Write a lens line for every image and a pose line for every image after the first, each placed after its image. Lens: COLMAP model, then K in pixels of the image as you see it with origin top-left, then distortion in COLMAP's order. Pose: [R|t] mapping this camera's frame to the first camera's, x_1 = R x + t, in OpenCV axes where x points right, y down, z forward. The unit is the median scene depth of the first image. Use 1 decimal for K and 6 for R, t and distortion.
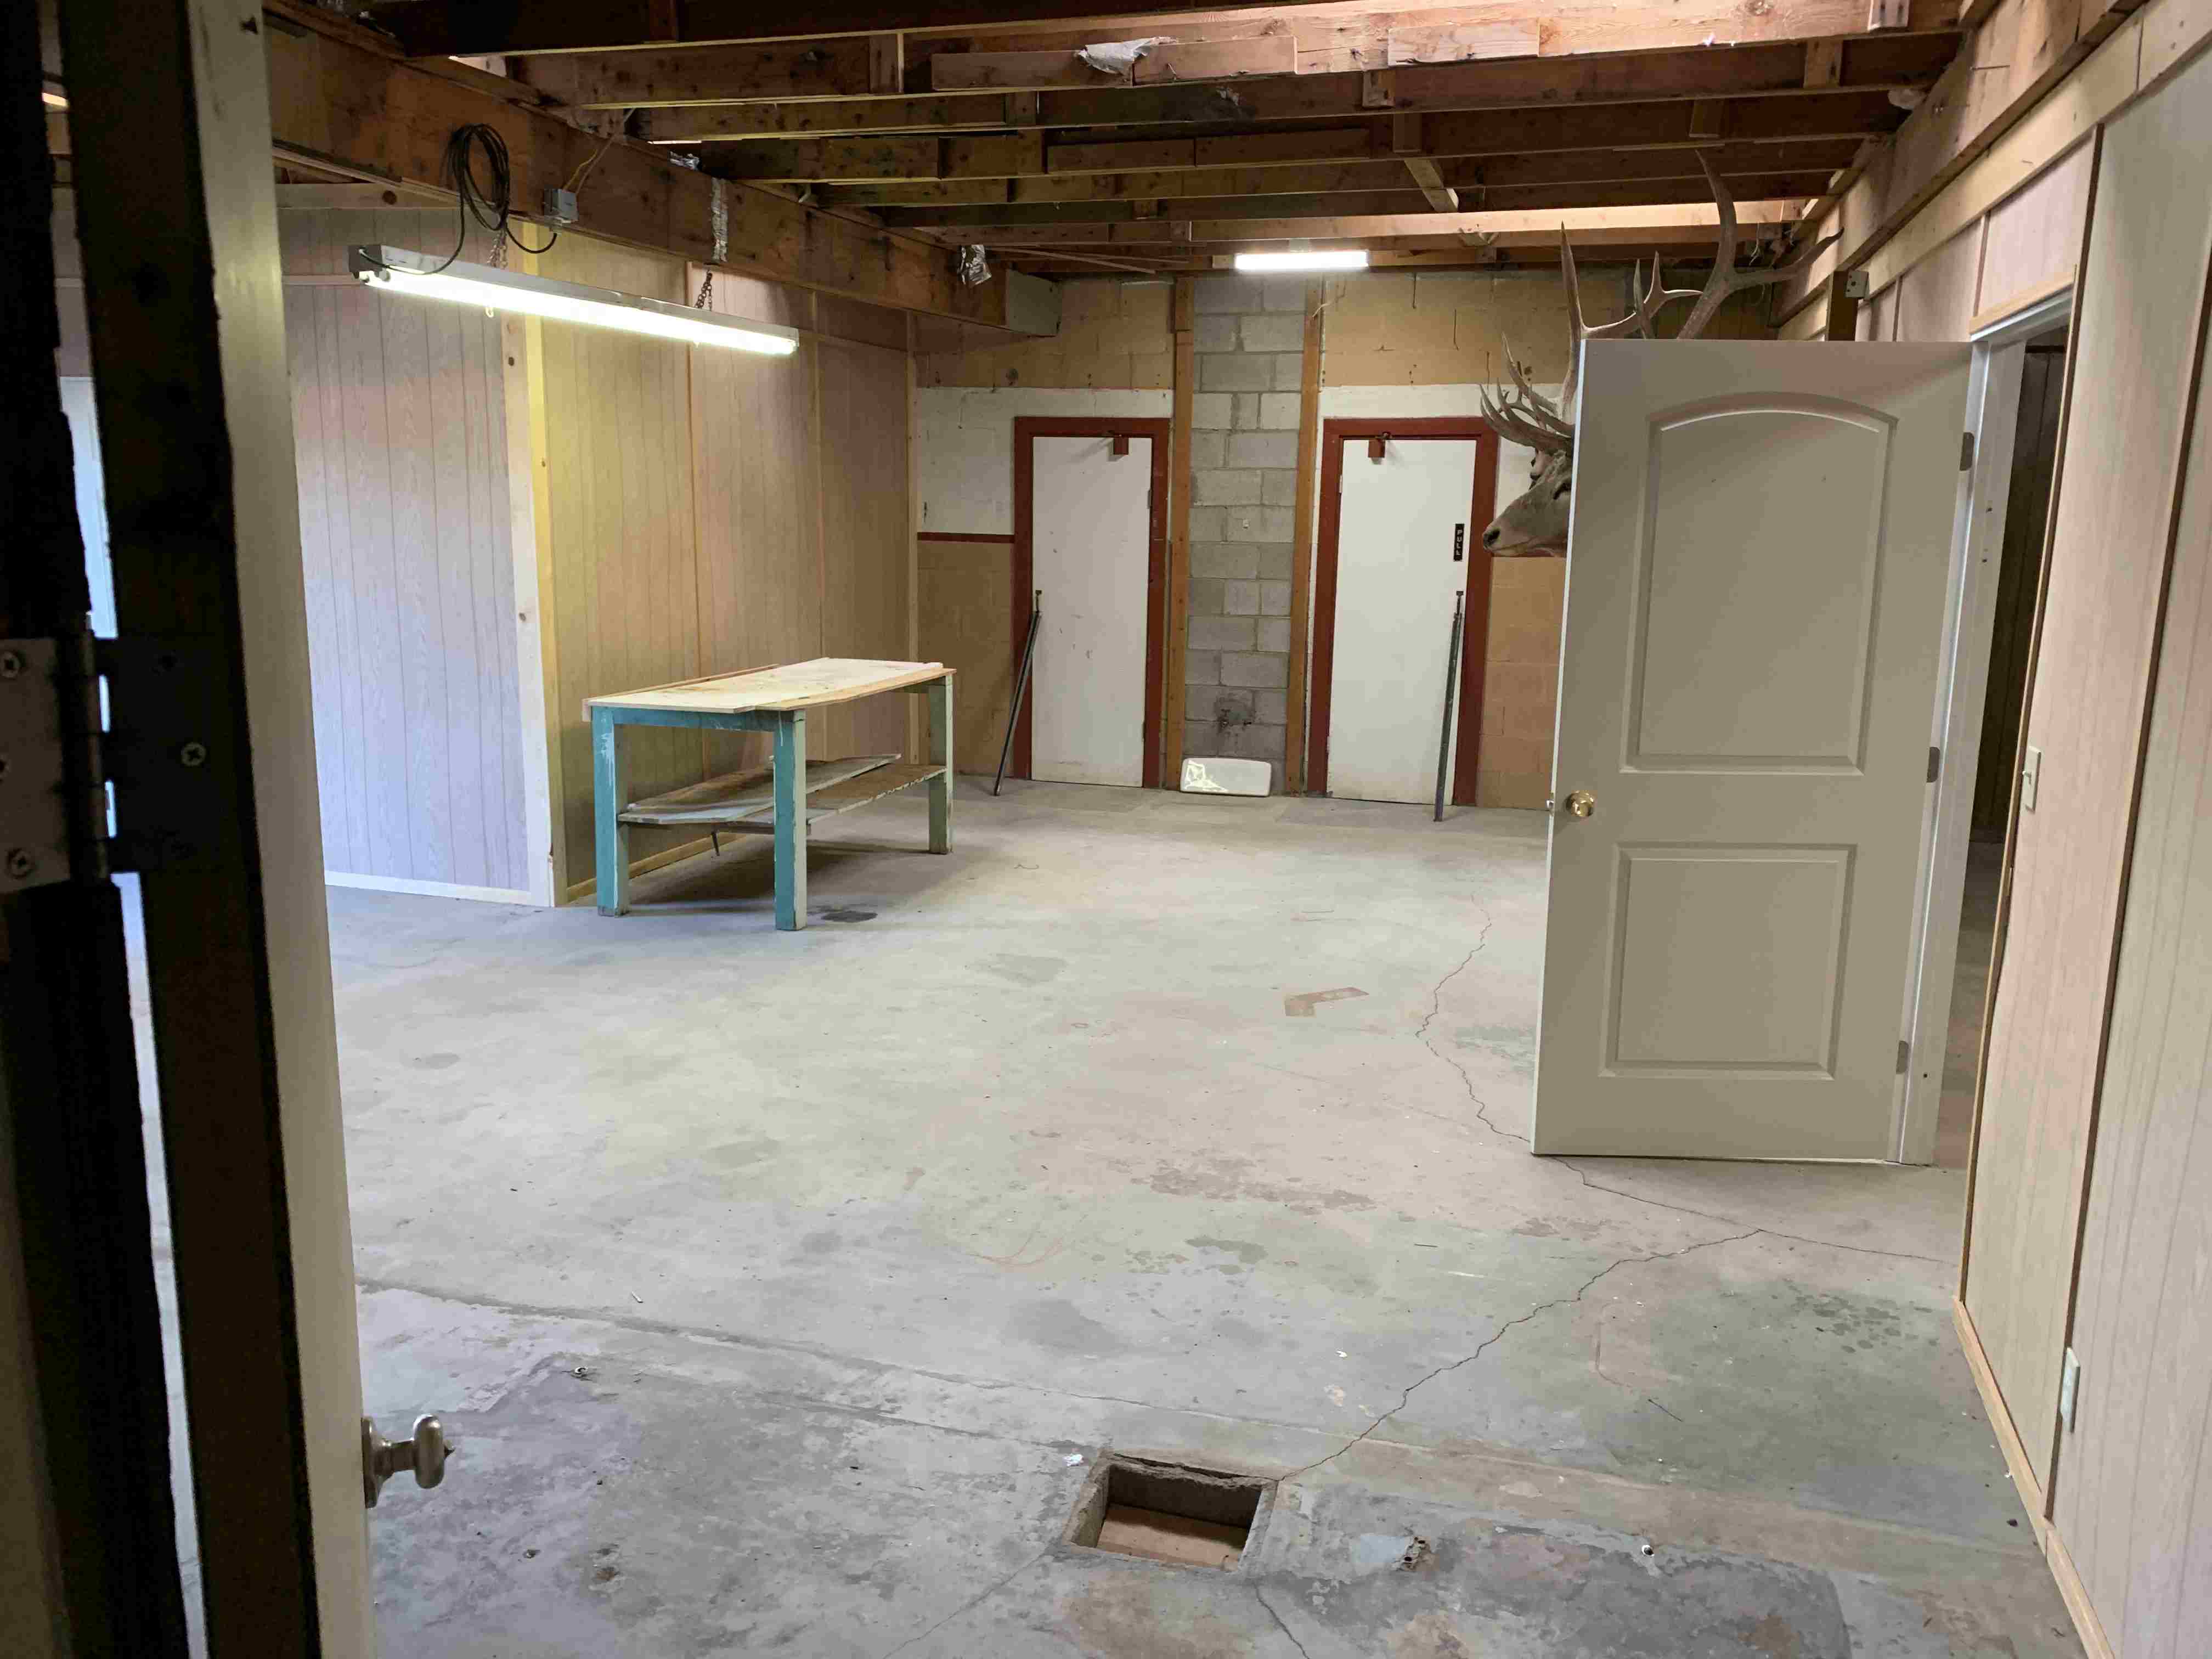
lens RADIAL K [[1697.6, 0, 1113.9], [0, 1697.6, 833.4], [0, 0, 1]] dist [0.021819, -0.011690]
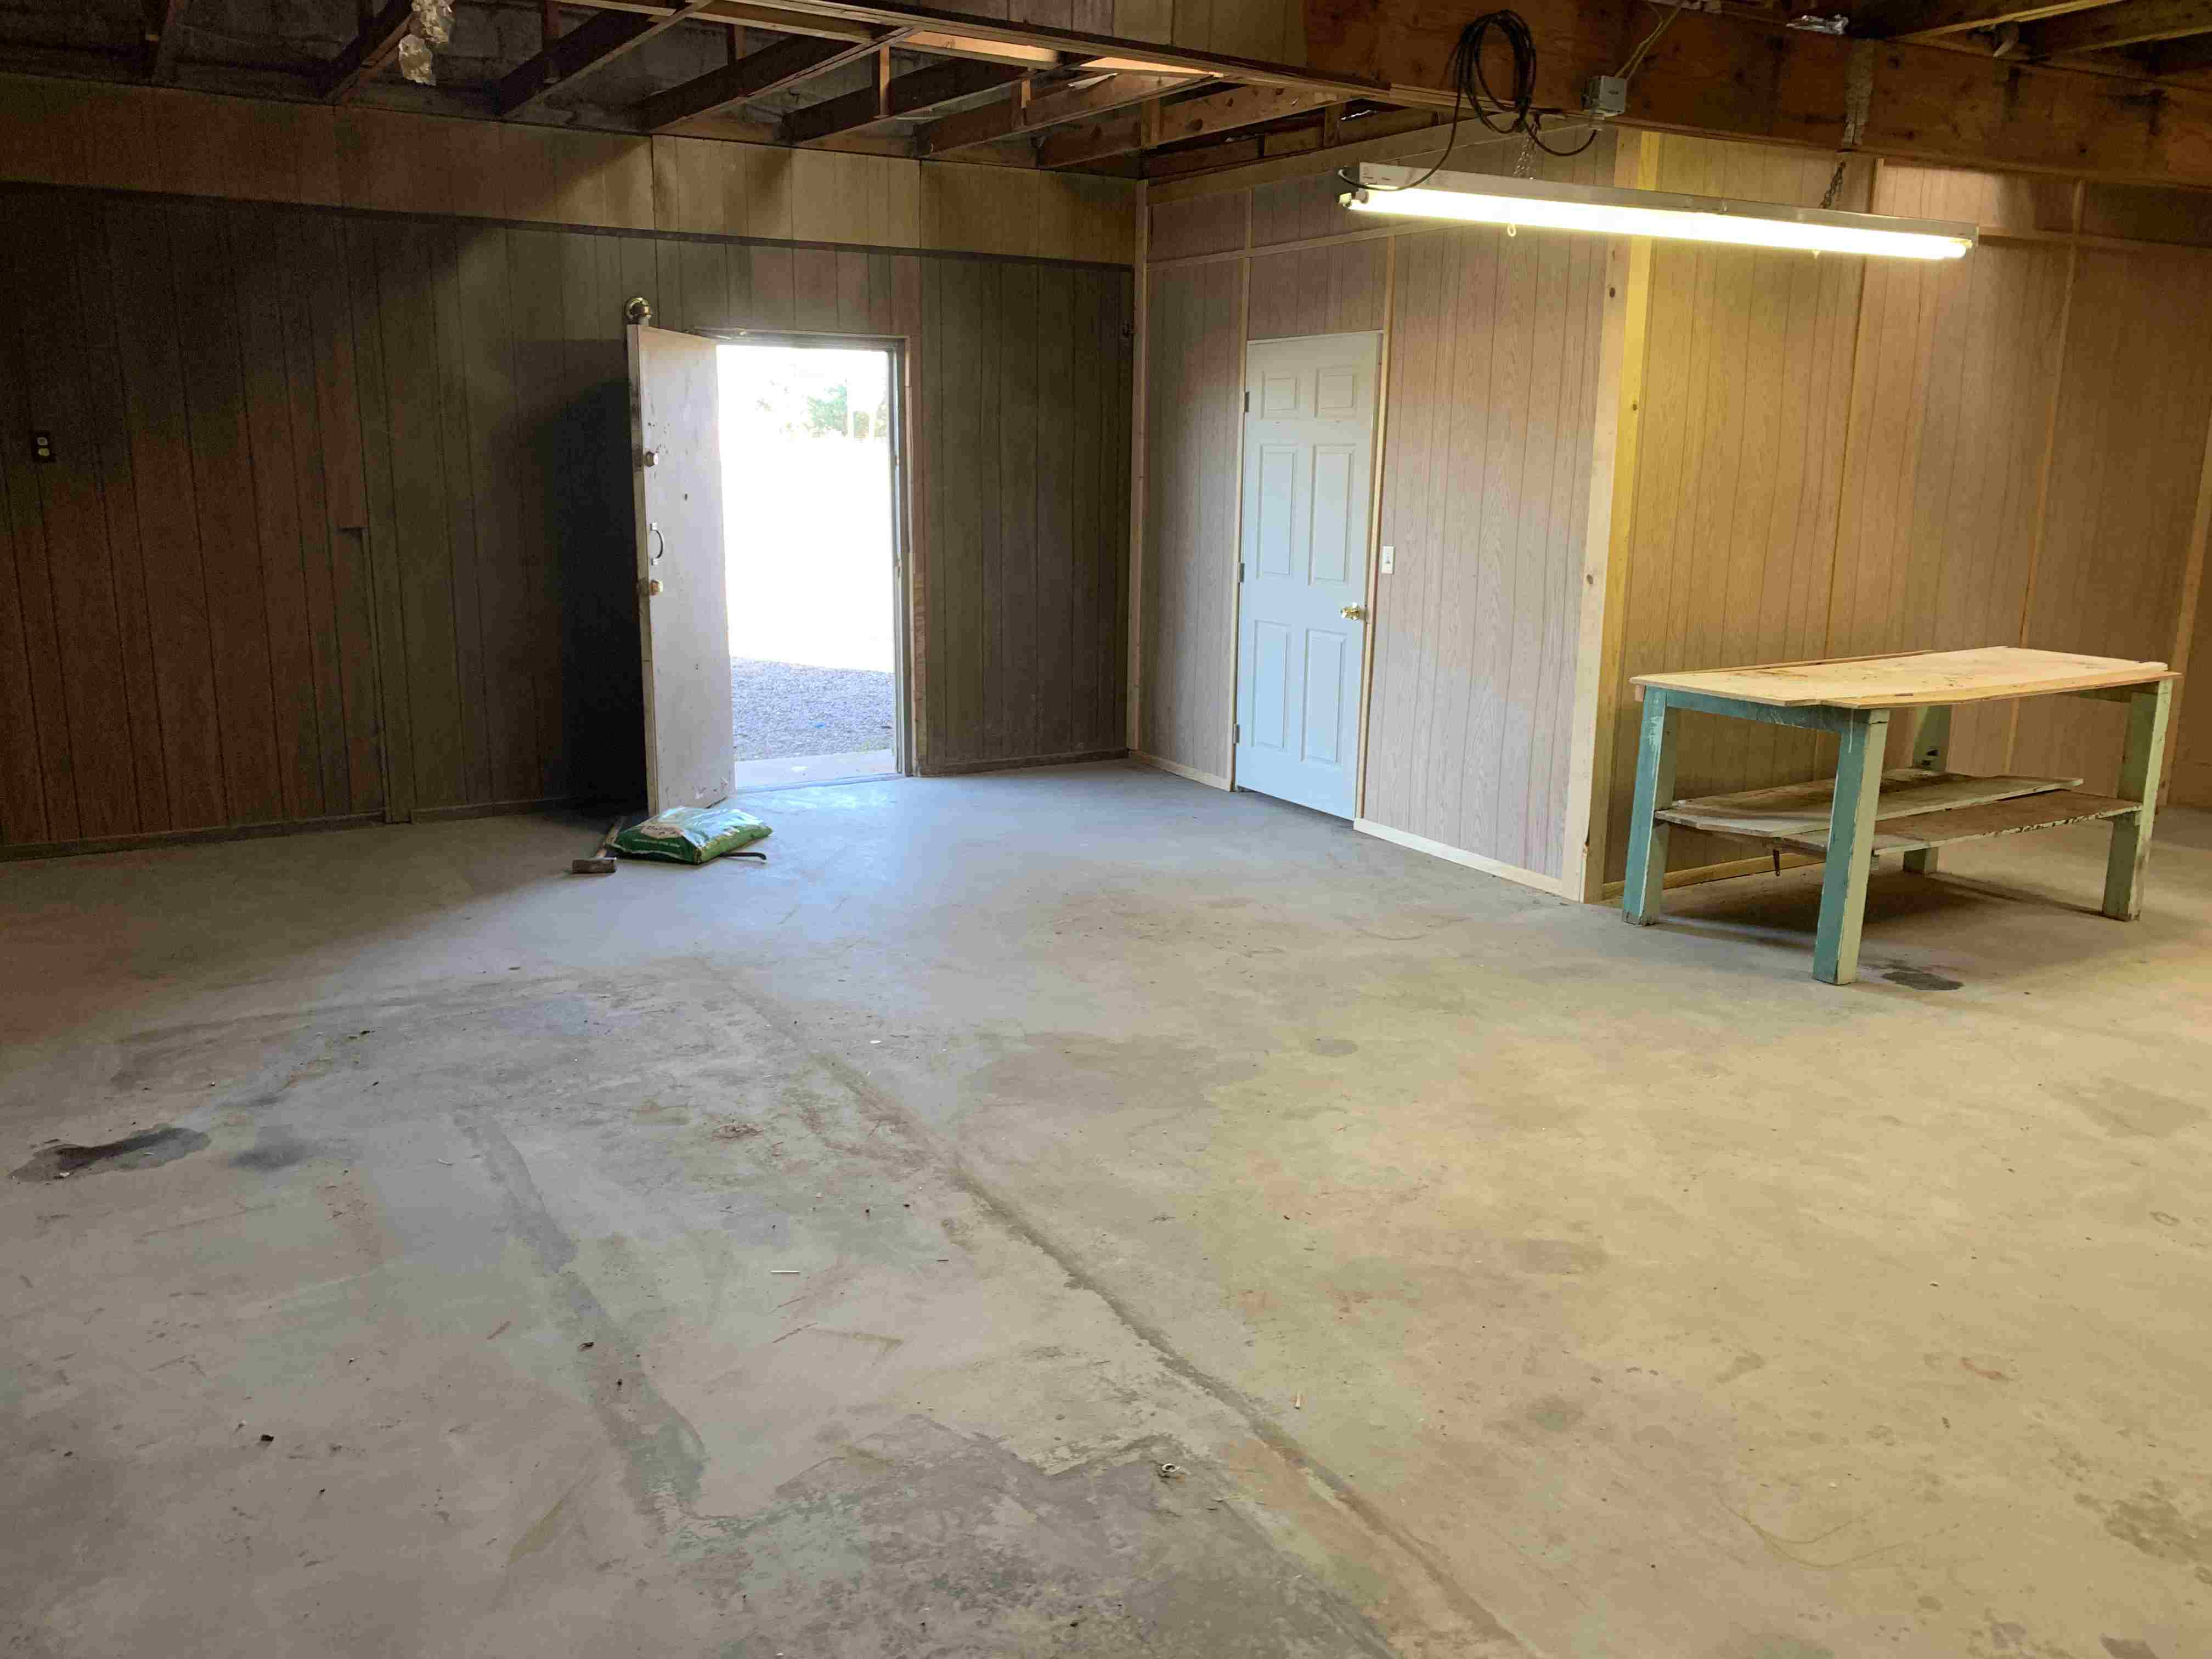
lens RADIAL K [[1697.6, 0, 1096.0], [0, 1697.6, 813.4], [0, 0, 1]] dist [0.021819, -0.011690]
pose [[0.721900, 0.139473, -0.677796, 0.108641], [-0.132743, 0.989199, 0.062170, -0.030513], [0.679146, 0.045092, 0.732616, 0.201357]]
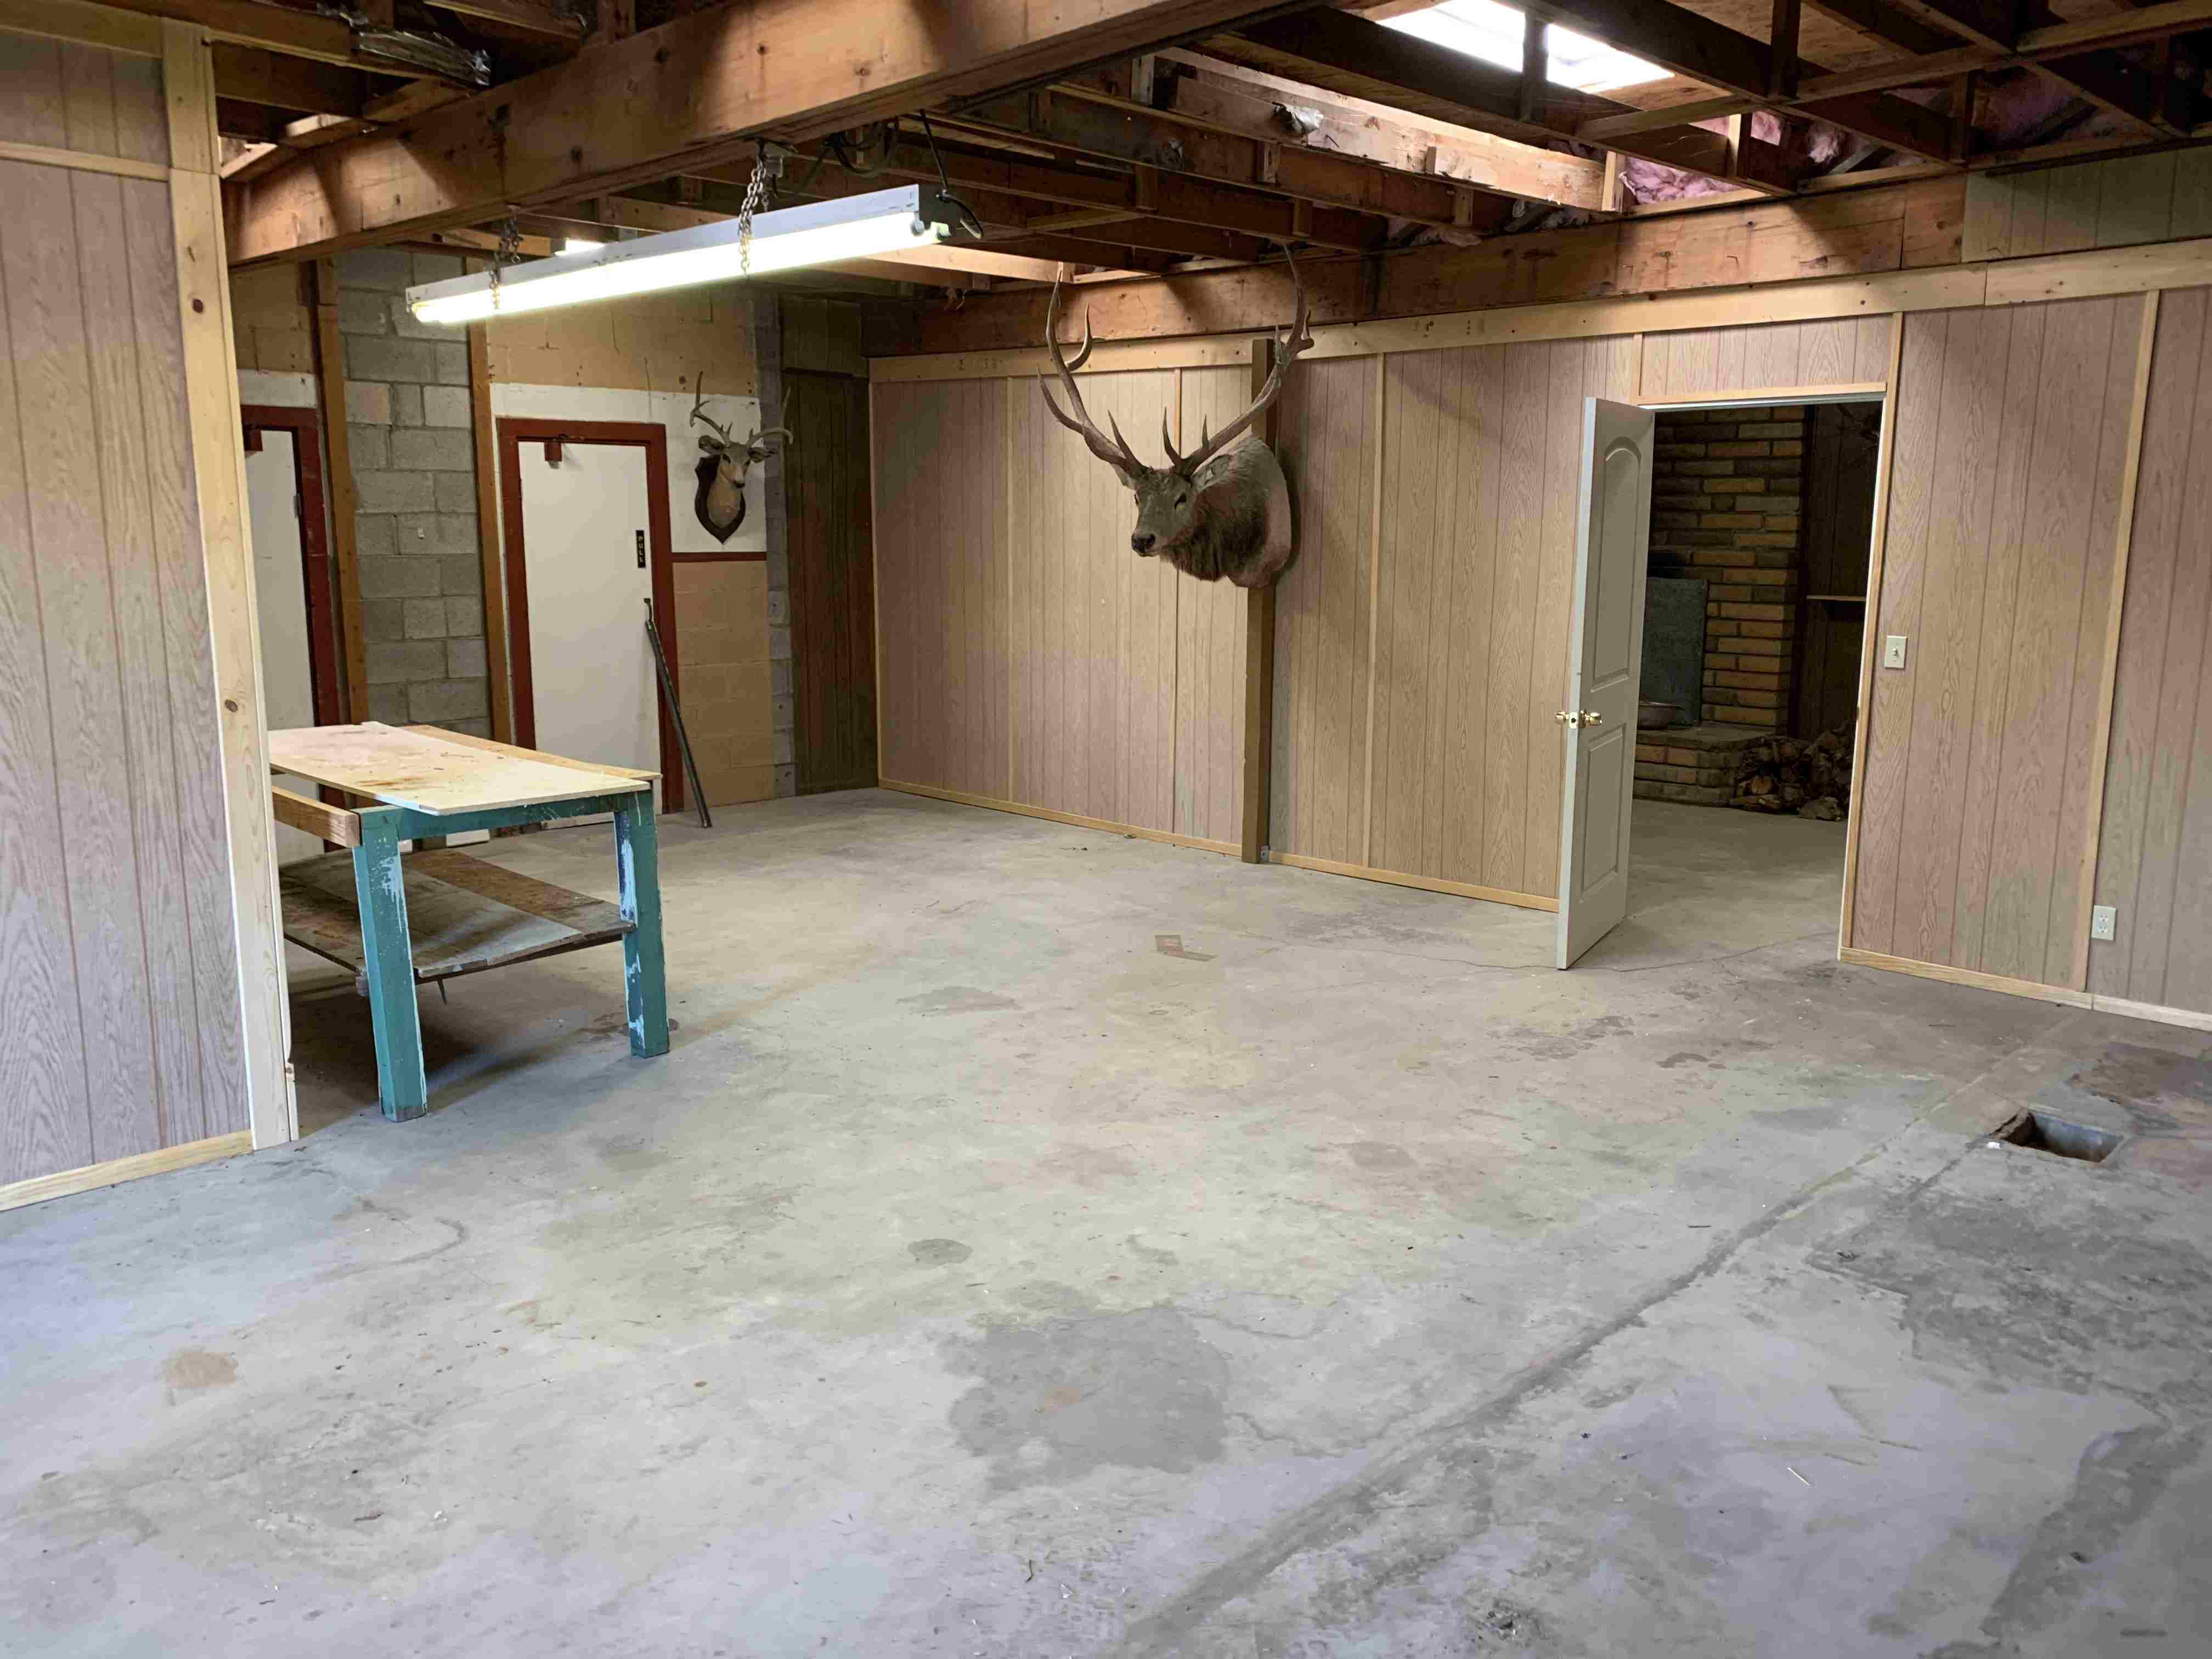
lens RADIAL K [[1697.6, 0, 1107.2], [0, 1697.6, 817.1], [0, 0, 1]] dist [0.021819, -0.011690]
pose [[0.480848, -0.168053, 0.860548, -0.888735], [0.173585, 0.980280, 0.094441, -0.106255], [-0.859449, 0.103966, 0.500537, 0.476062]]
